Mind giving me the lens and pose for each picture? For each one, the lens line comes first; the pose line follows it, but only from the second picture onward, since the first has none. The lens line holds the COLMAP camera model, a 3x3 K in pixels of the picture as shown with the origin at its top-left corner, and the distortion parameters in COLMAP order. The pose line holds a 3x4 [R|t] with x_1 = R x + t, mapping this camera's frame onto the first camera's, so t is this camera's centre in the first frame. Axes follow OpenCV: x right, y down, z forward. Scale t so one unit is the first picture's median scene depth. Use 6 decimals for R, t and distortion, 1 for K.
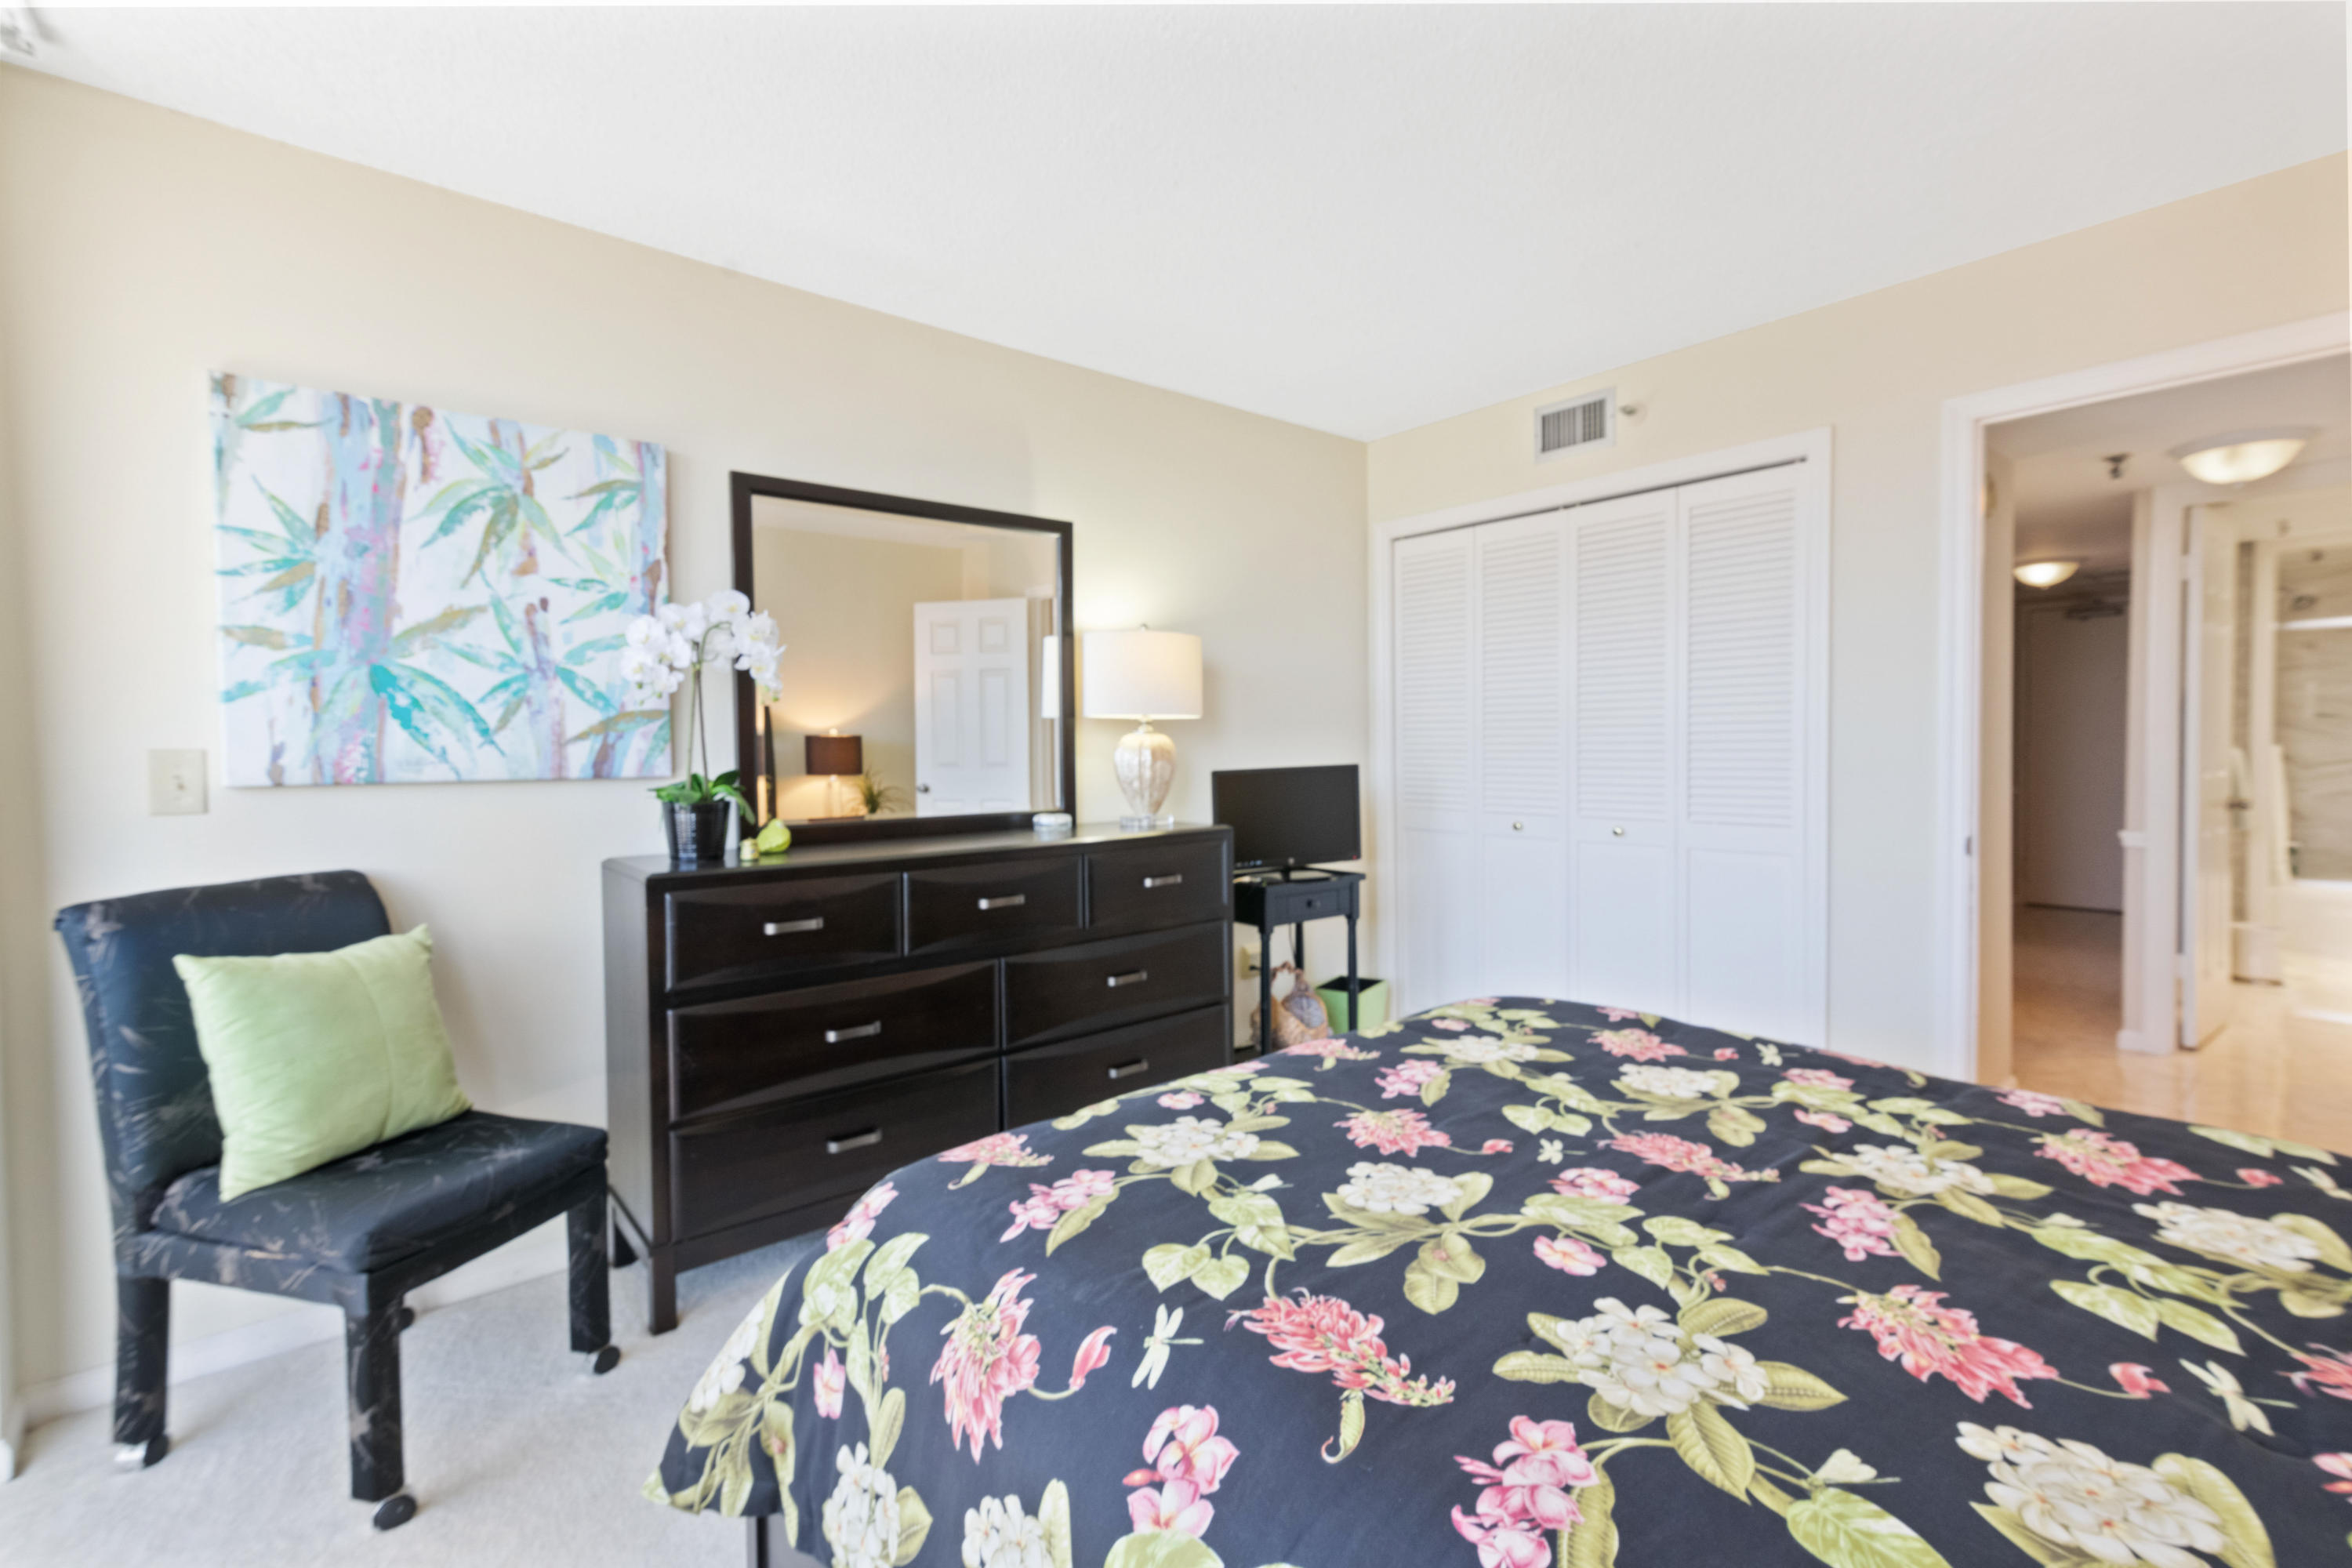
lens RADIAL K [[1062.0, 0, 1175.1], [0, 1062.0, 768.5], [0, 0, 1]] dist [0.001056, -0.000132]
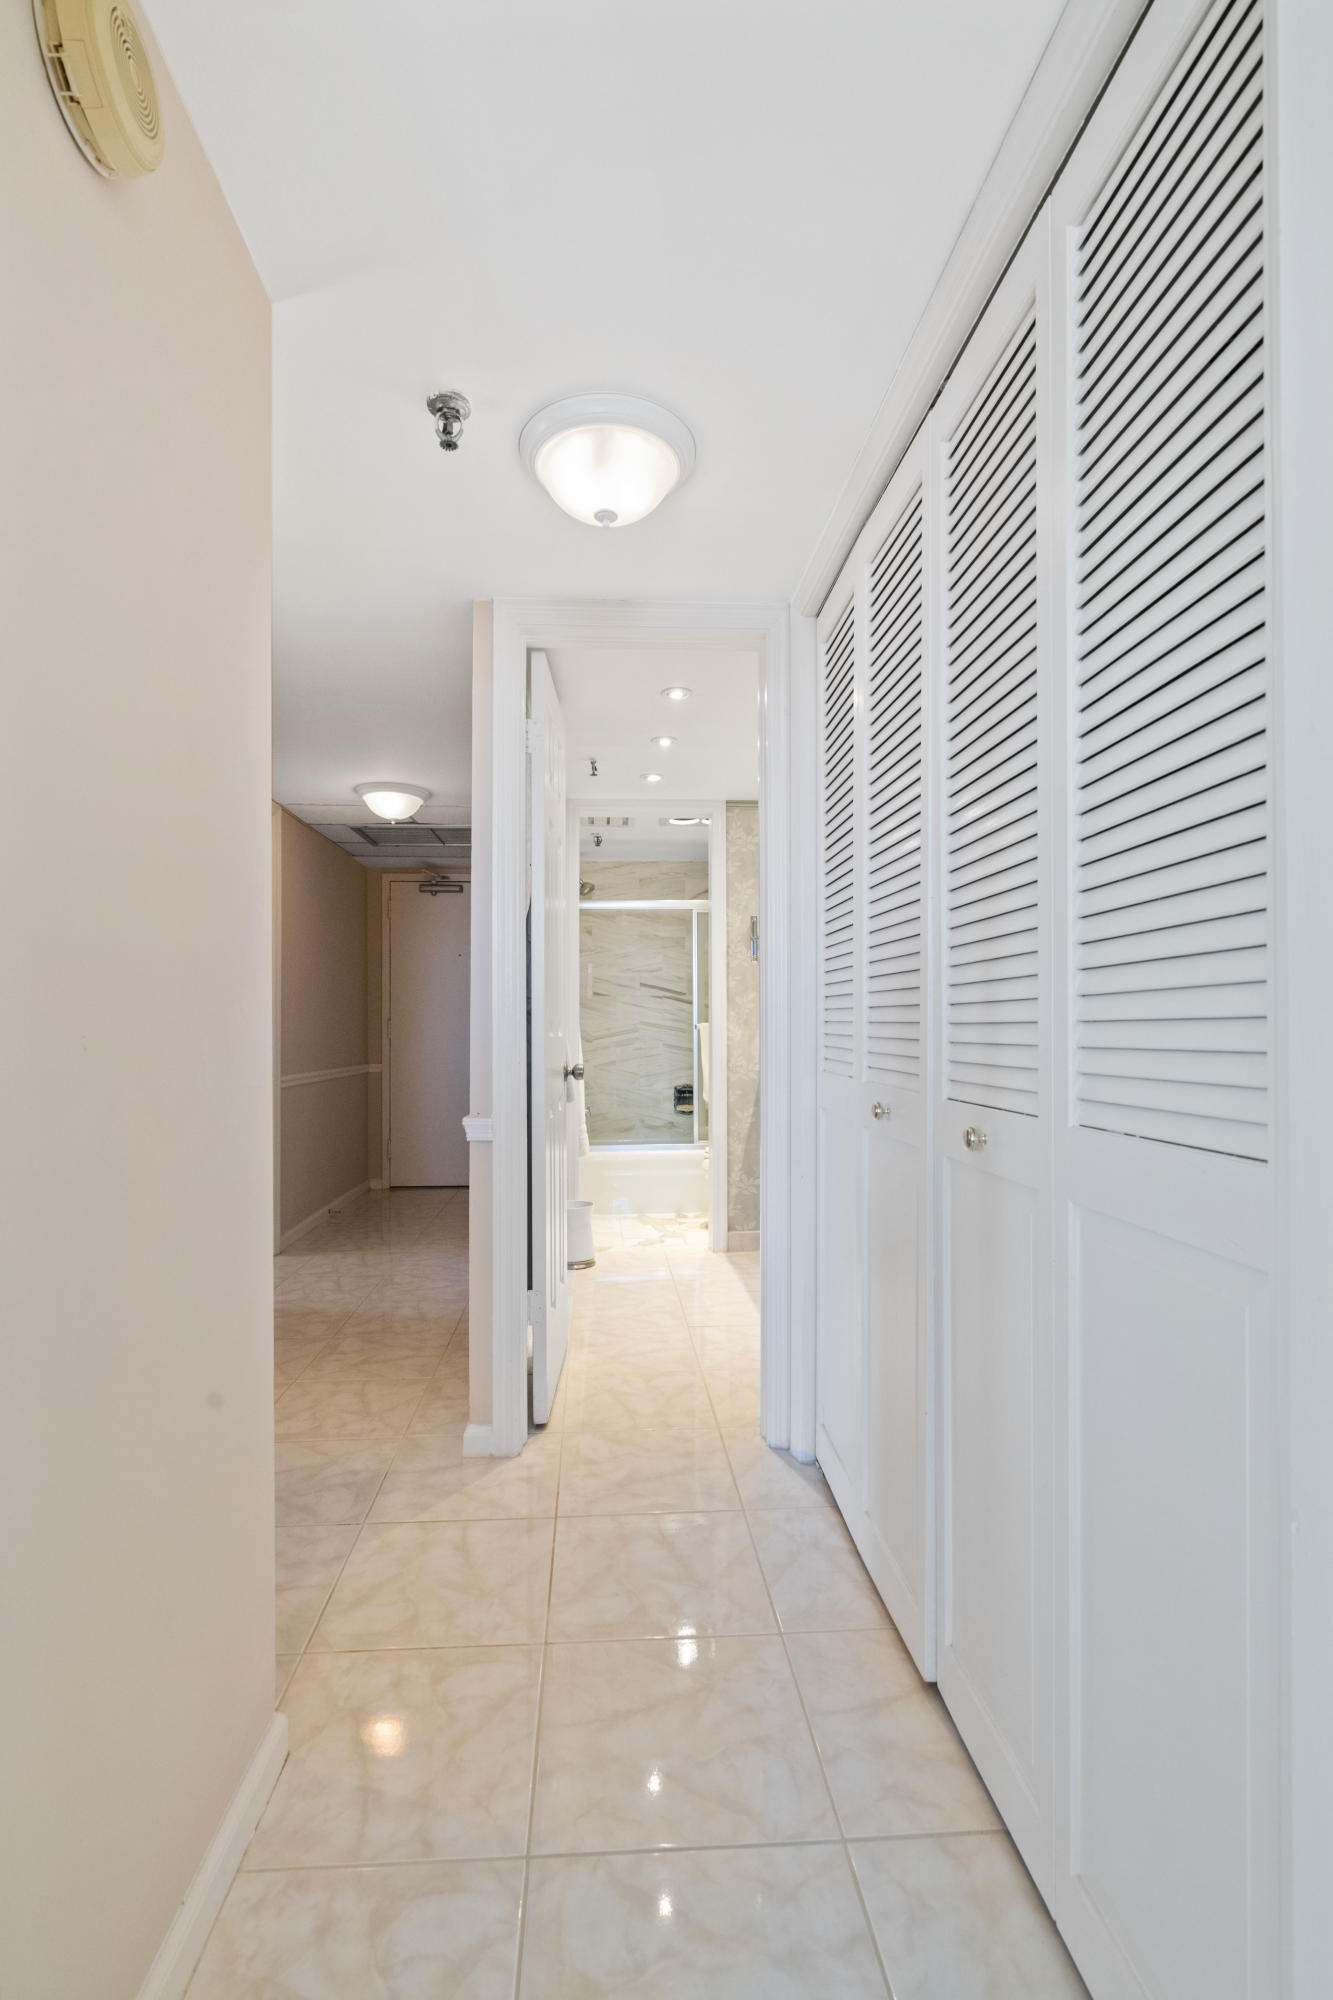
lens RADIAL K [[924.0, 0, 631.8], [0, 924.0, 1027.9], [0, 0, 1]] dist [-0.004028, -0.001170]
pose [[0.616482, 0.011104, 0.787291, 0.382371], [0.016014, 0.999517, -0.026637, 0.014218], [-0.787206, 0.029029, 0.616006, 0.427921]]
